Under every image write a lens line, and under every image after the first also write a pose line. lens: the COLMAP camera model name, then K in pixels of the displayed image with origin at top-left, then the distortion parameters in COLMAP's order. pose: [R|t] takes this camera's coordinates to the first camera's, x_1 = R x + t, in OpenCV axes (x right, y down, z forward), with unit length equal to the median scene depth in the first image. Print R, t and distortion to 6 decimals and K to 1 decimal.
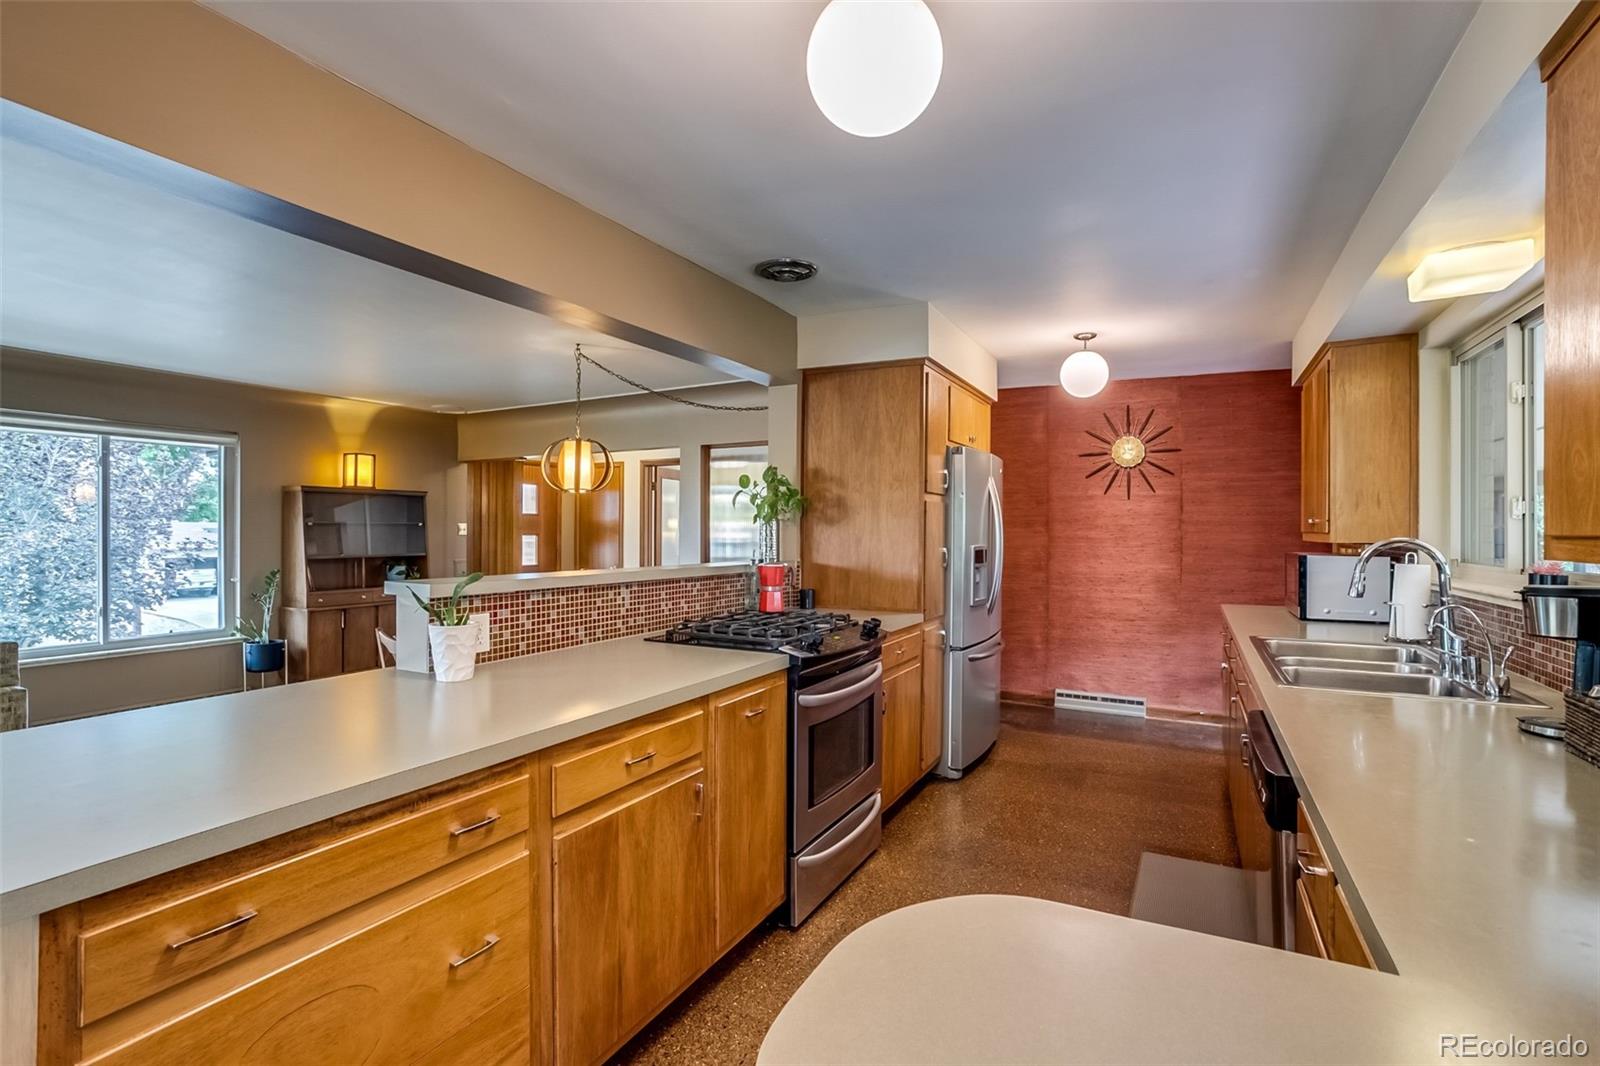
lens RADIAL K [[718.9, 0, 802.2], [0, 718.9, 532.9], [0, 0, 1]] dist [0.001154, 0.000276]
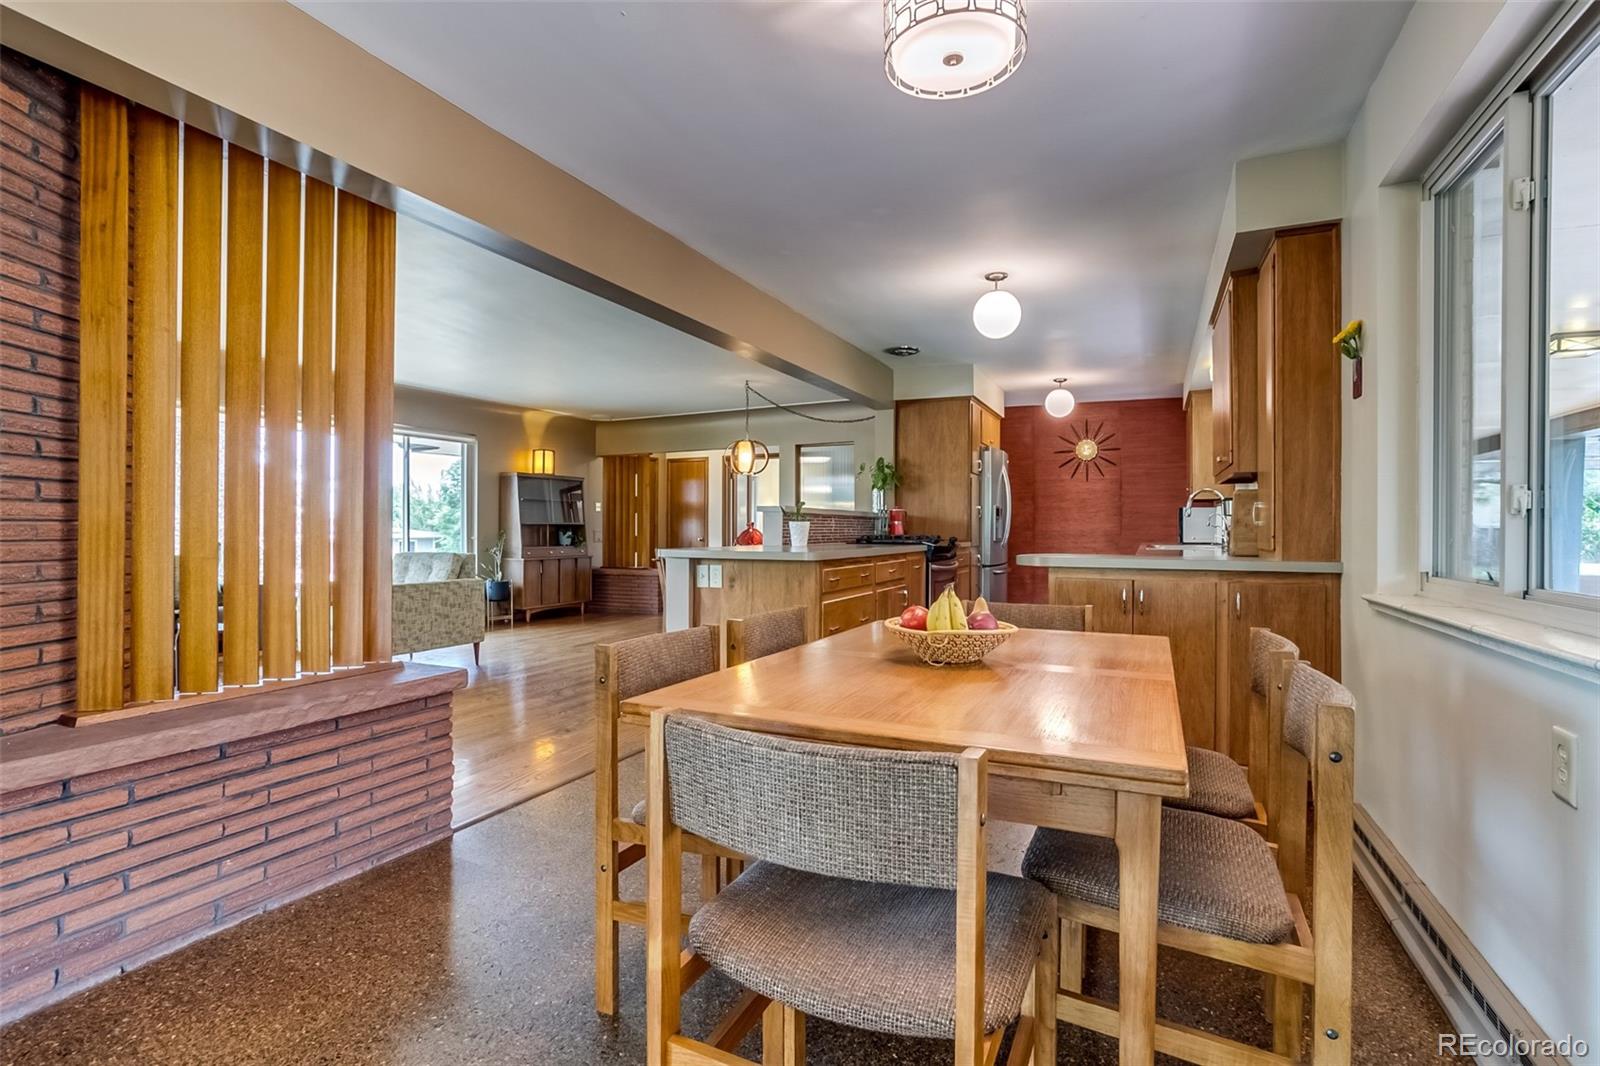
lens RADIAL K [[718.9, 0, 805.1], [0, 718.9, 527.7], [0, 0, 1]] dist [0.001154, 0.000276]
pose [[0.998855, -0.002958, 0.047747, -0.222349], [0.003205, 0.999982, -0.005099, 0.059772], [-0.047731, 0.005246, 0.998846, -0.508479]]
